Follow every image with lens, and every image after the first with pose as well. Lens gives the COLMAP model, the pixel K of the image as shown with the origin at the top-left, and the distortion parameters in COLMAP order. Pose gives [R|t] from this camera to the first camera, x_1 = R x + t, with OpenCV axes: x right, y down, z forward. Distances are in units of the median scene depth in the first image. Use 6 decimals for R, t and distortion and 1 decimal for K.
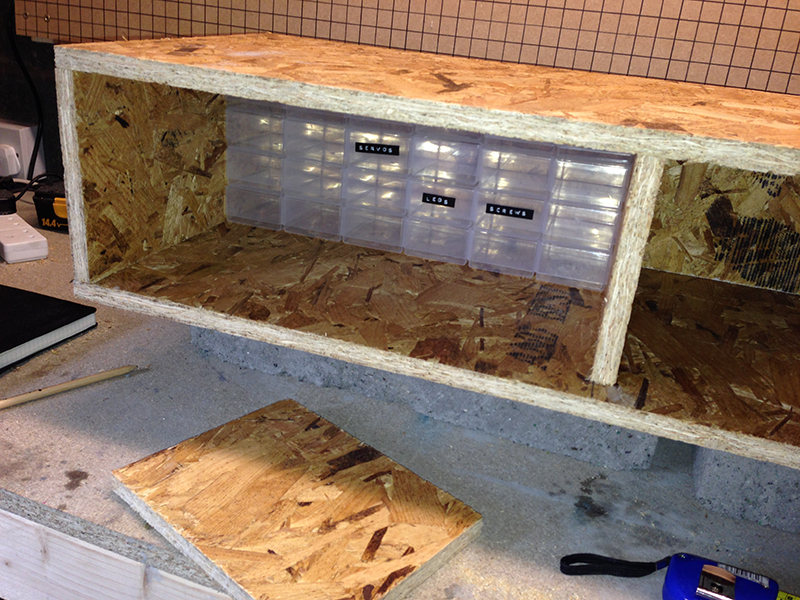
lens RADIAL K [[726.3, 0, 401.7], [0, 726.3, 286.4], [0, 0, 1]] dist [0.112726, -0.217865]
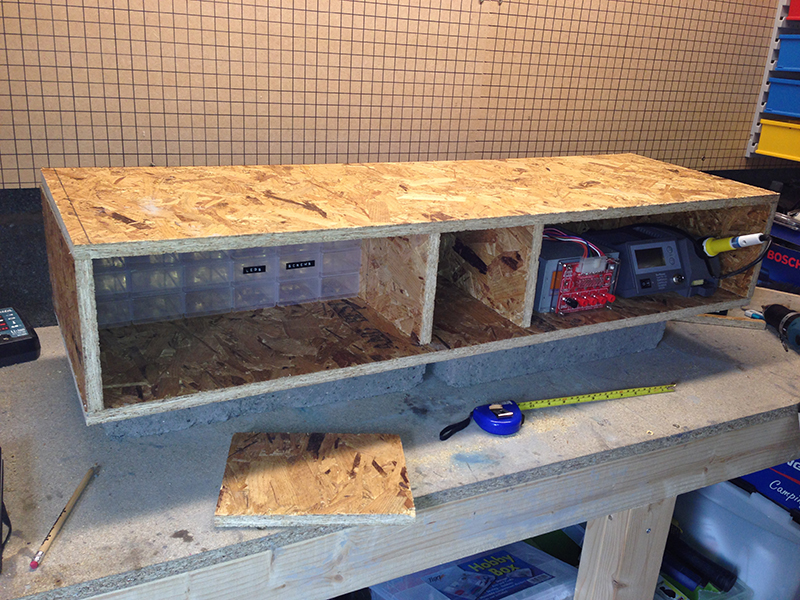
lens RADIAL K [[726.3, 0, 401.7], [0, 726.3, 286.4], [0, 0, 1]] dist [0.112726, -0.217865]
pose [[0.683949, -0.287203, 0.670617, -0.932292], [0.254730, 0.955406, 0.149375, -0.290078], [-0.683613, 0.068661, 0.726608, -0.334344]]
